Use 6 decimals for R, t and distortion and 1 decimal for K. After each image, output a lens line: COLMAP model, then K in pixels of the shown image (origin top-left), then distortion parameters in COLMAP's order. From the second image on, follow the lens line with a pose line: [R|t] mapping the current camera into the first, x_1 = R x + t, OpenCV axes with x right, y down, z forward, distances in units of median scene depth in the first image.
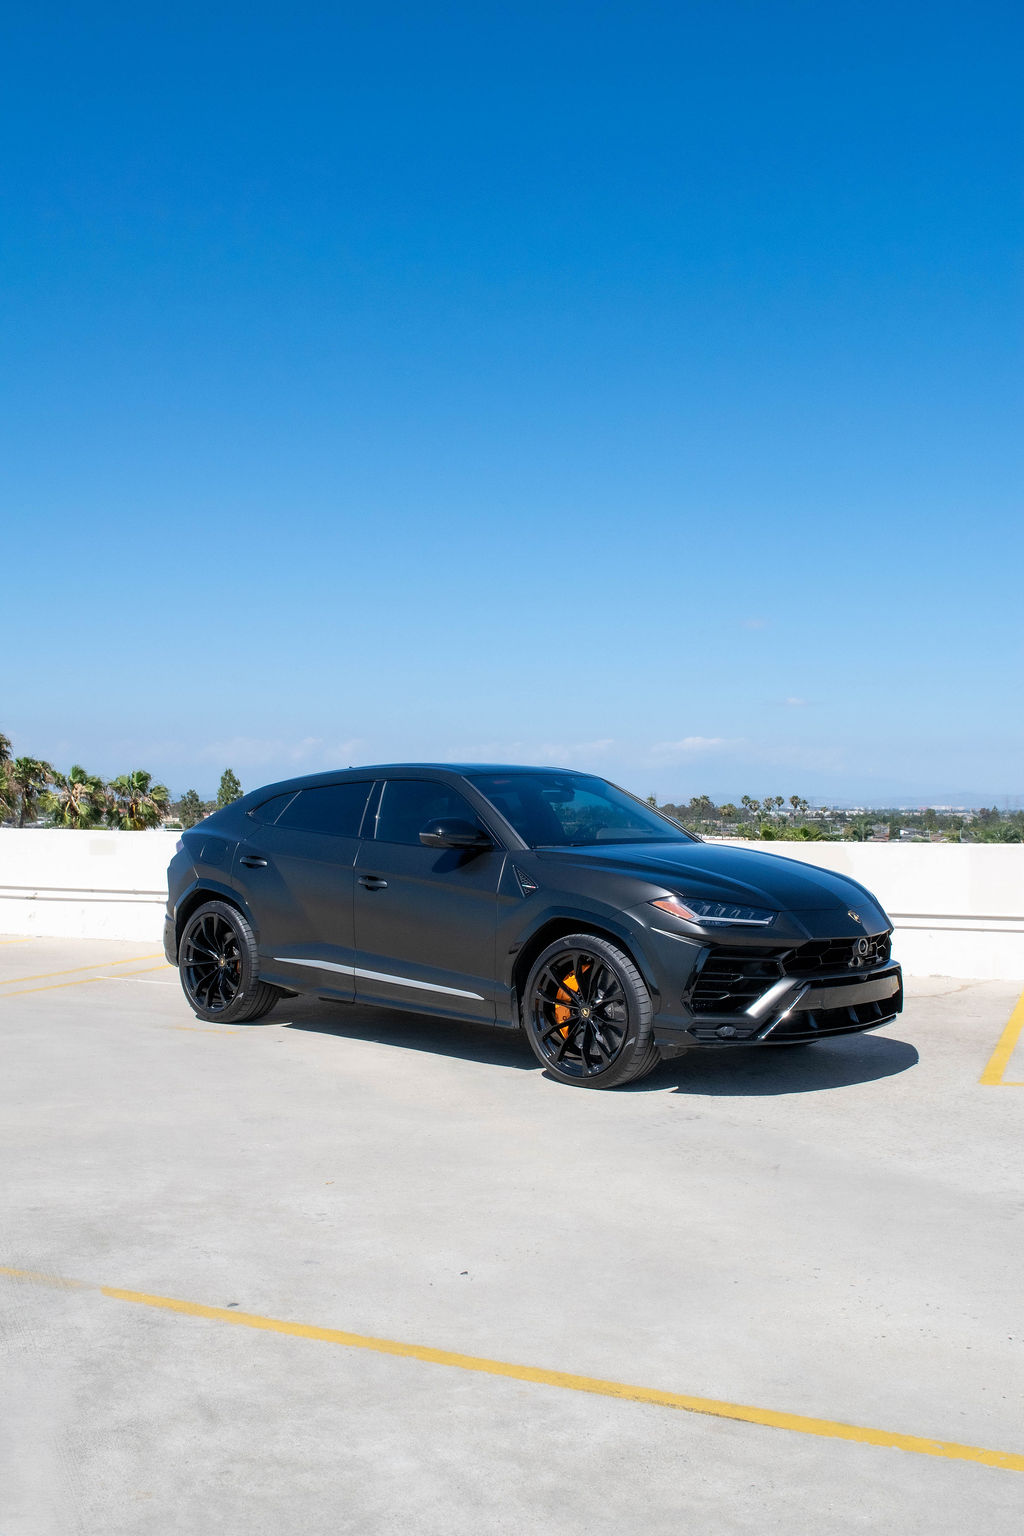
lens RADIAL K [[1564.6, 0, 504.9], [0, 1564.6, 770.2], [0, 0, 1]] dist [-0.105242, 0.000000]
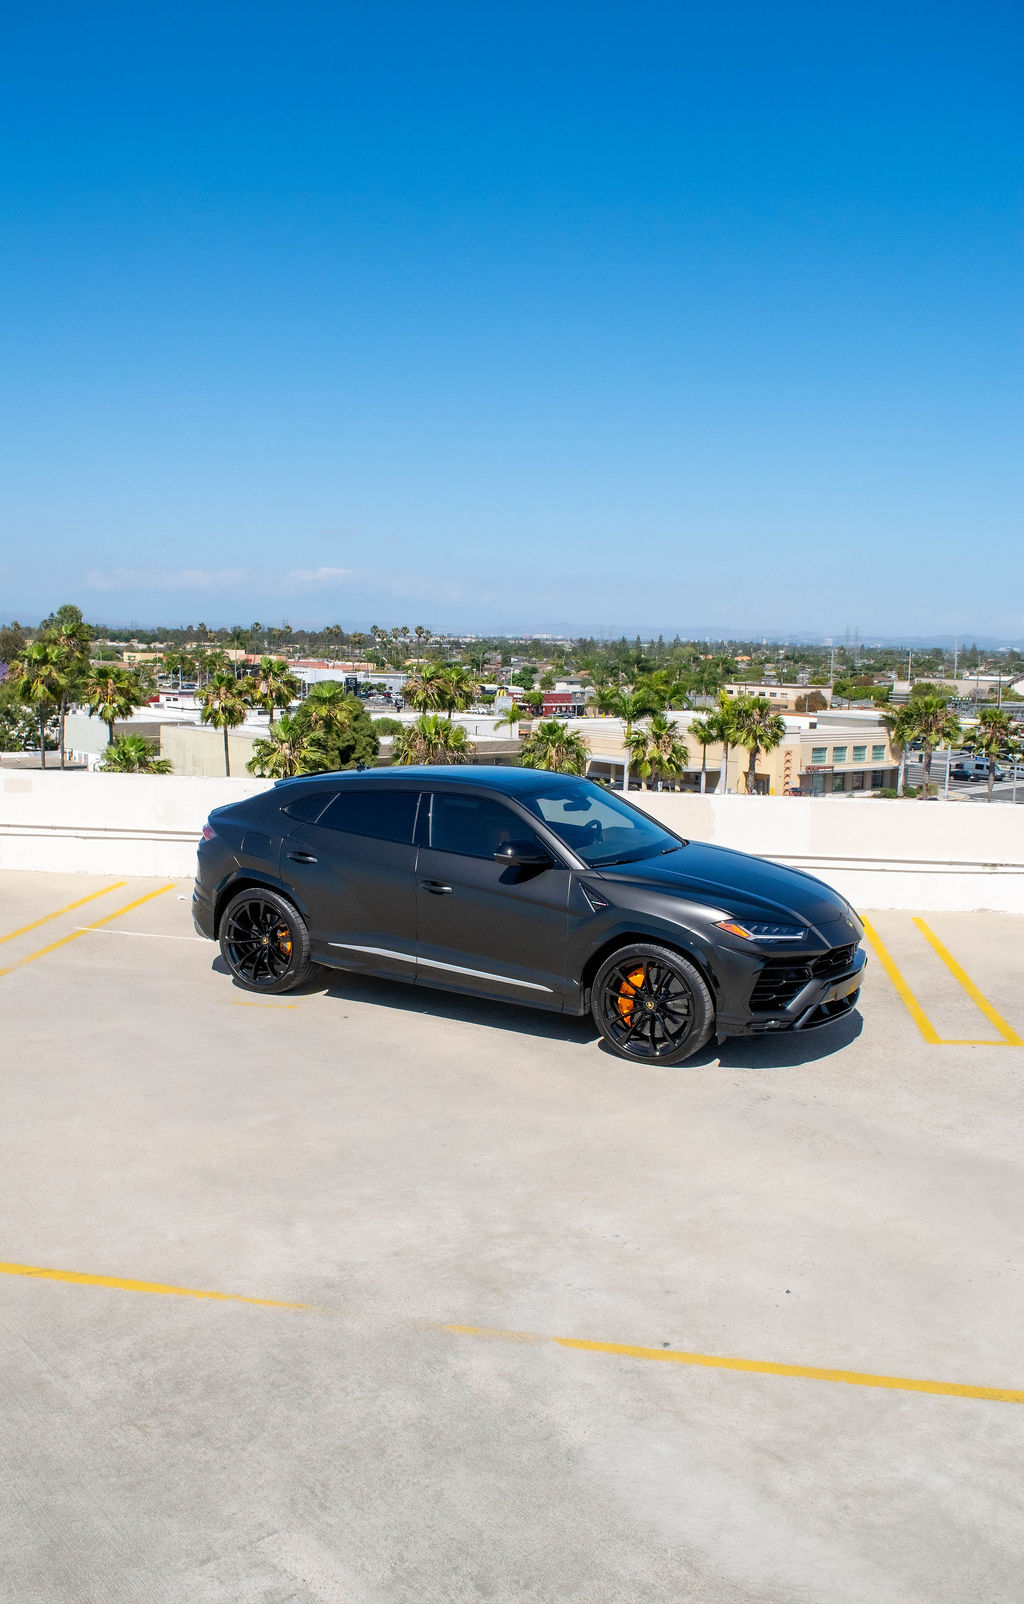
lens RADIAL K [[1429.5, 0, 518.9], [0, 1429.5, 800.5], [0, 0, 1]] dist [-0.057462, -0.016898]
pose [[0.968021, -0.009777, 0.250678, -0.332533], [-0.025008, 0.990503, 0.135200, -0.158763], [-0.249619, -0.137145, 0.958583, -0.051136]]
